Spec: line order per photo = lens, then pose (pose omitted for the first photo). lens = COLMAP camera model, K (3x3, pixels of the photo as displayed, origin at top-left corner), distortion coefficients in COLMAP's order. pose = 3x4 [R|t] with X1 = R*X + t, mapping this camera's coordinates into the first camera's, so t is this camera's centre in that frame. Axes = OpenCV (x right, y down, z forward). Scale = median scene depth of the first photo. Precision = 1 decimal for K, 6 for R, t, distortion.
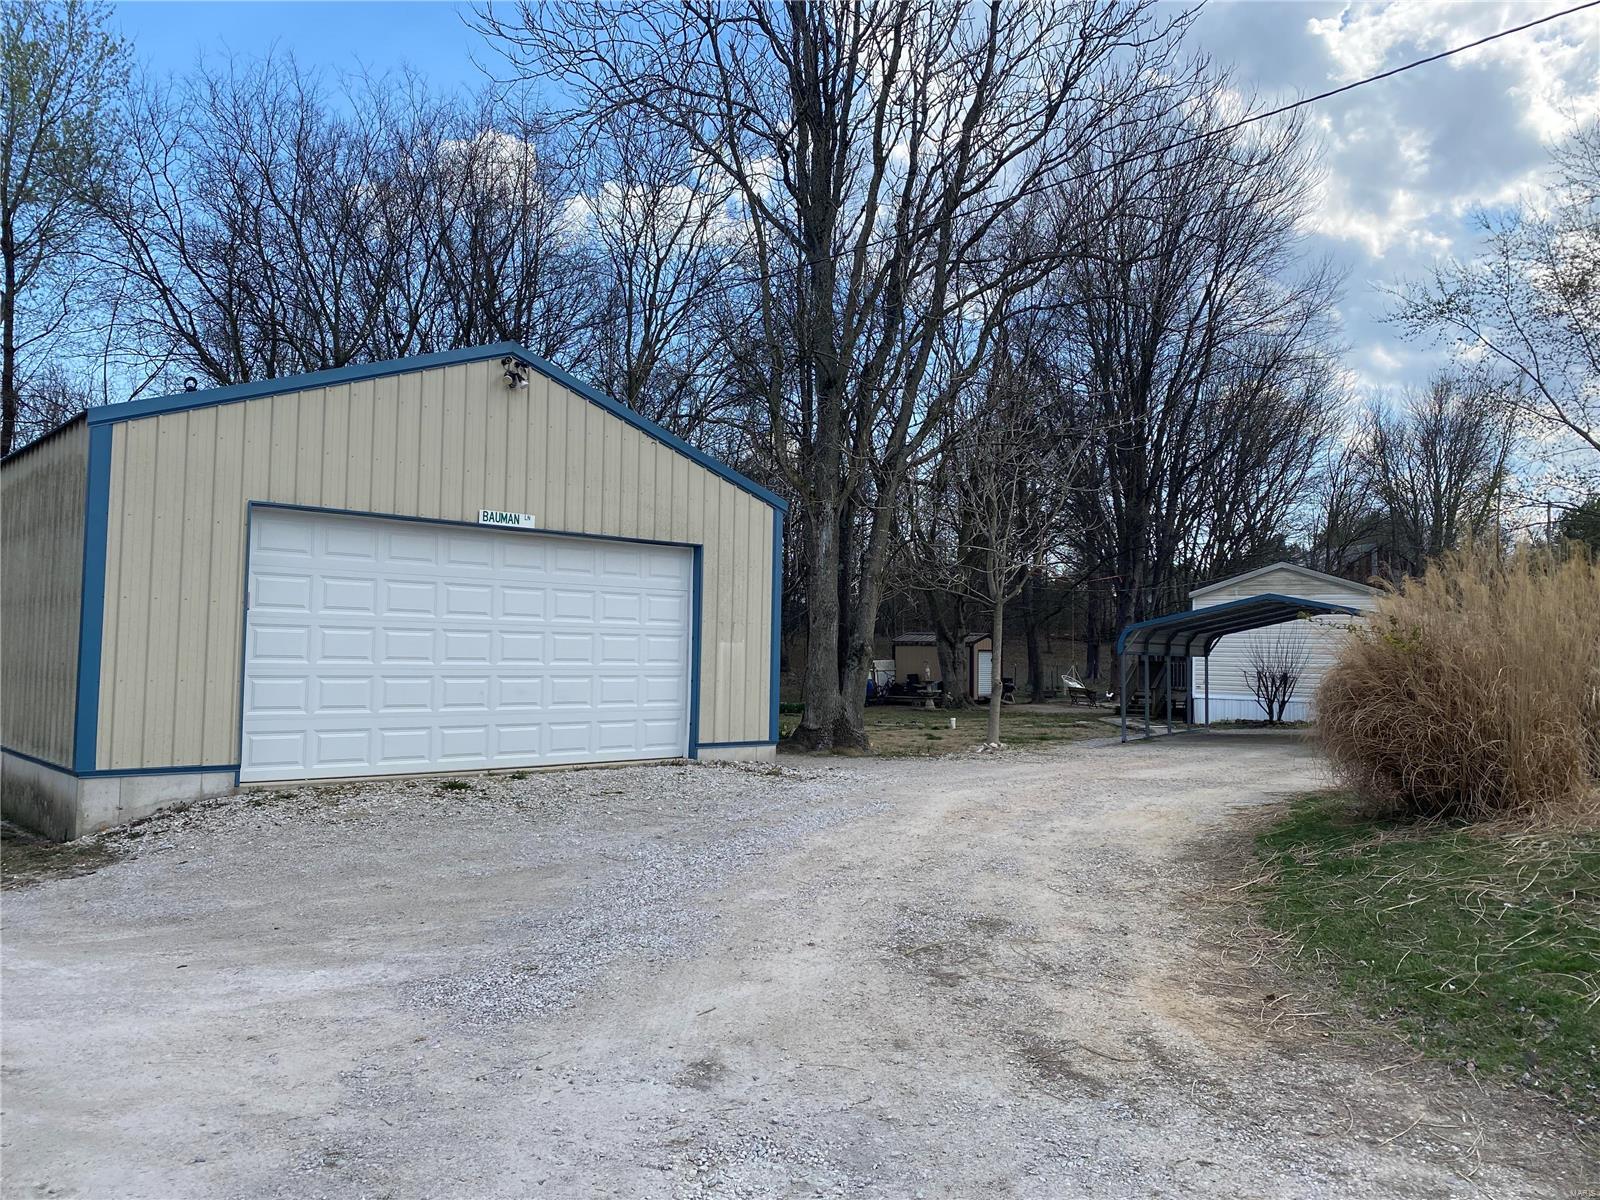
lens RADIAL K [[1211.9, 0, 800.3], [0, 1211.9, 601.4], [0, 0, 1]] dist [0.012208, -0.011320]
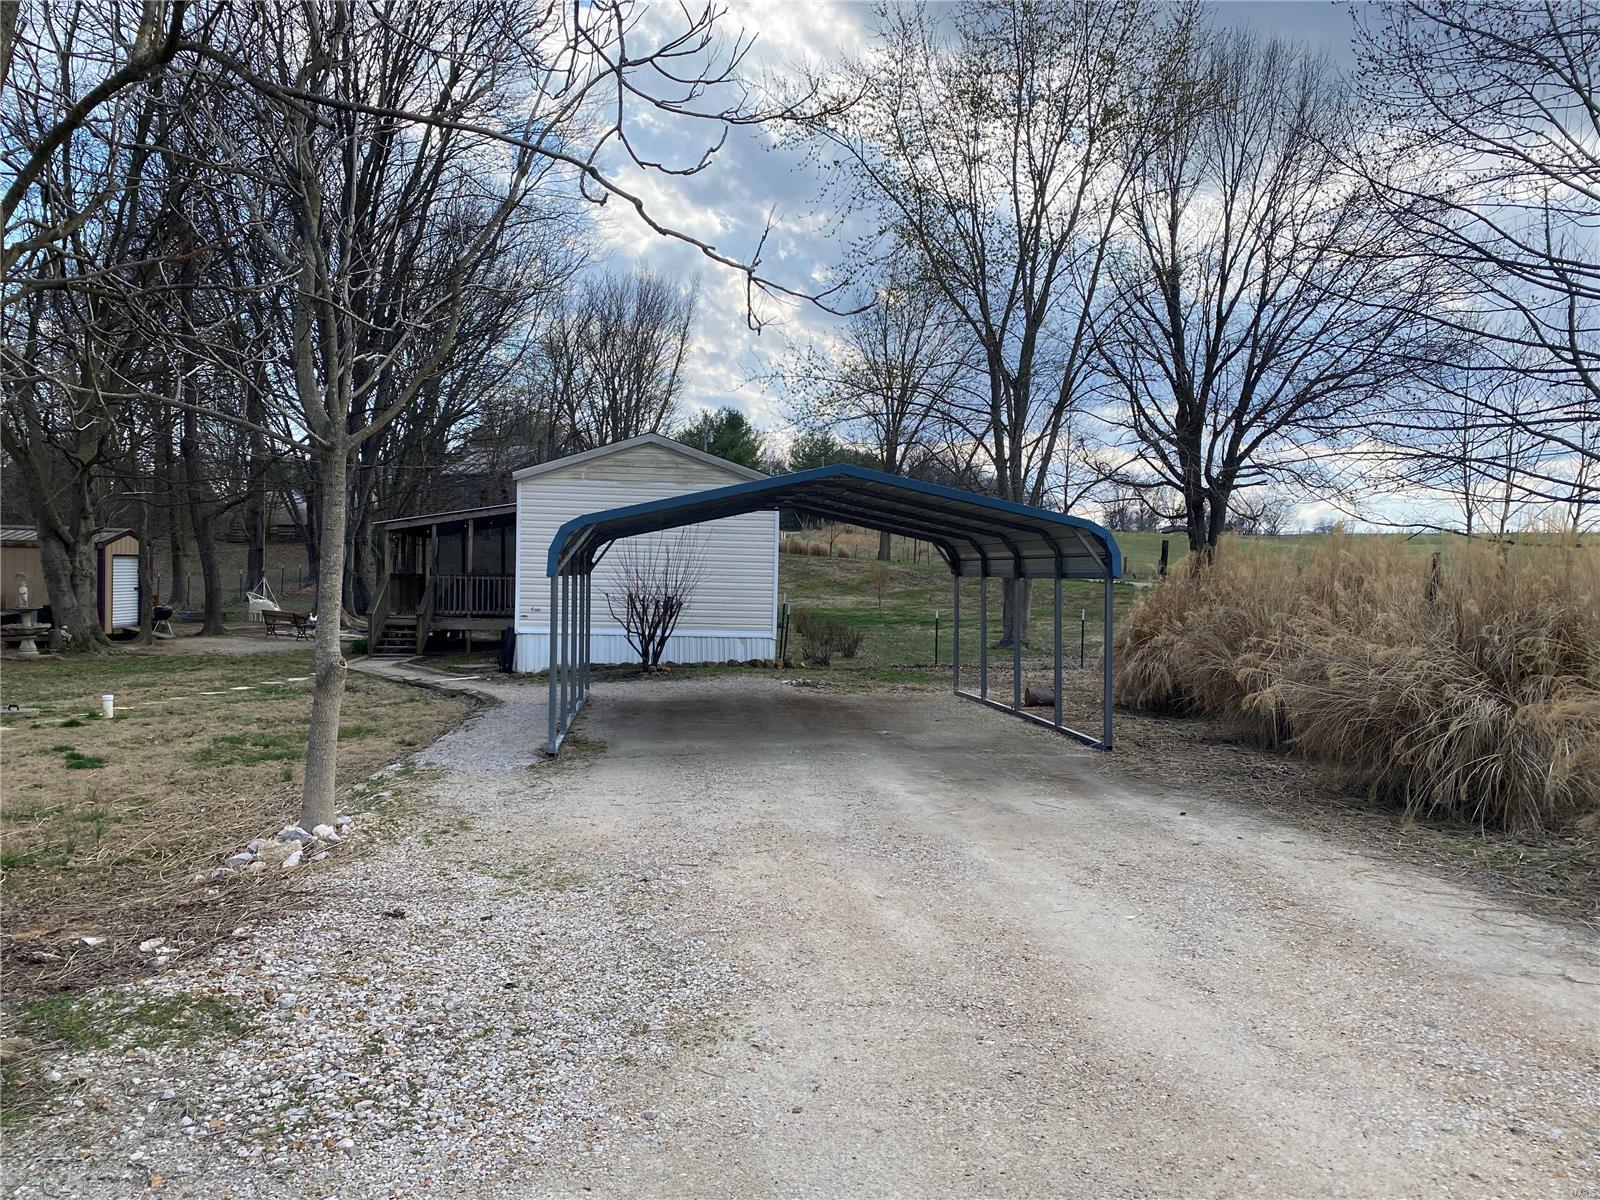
lens RADIAL K [[1211.9, 0, 803.7], [0, 1211.9, 594.2], [0, 0, 1]] dist [0.012208, -0.011320]
pose [[0.758441, -0.017637, 0.651503, 0.008665], [-0.033538, 0.997253, 0.066040, 0.007427], [-0.650878, -0.071938, 0.755766, 0.308066]]
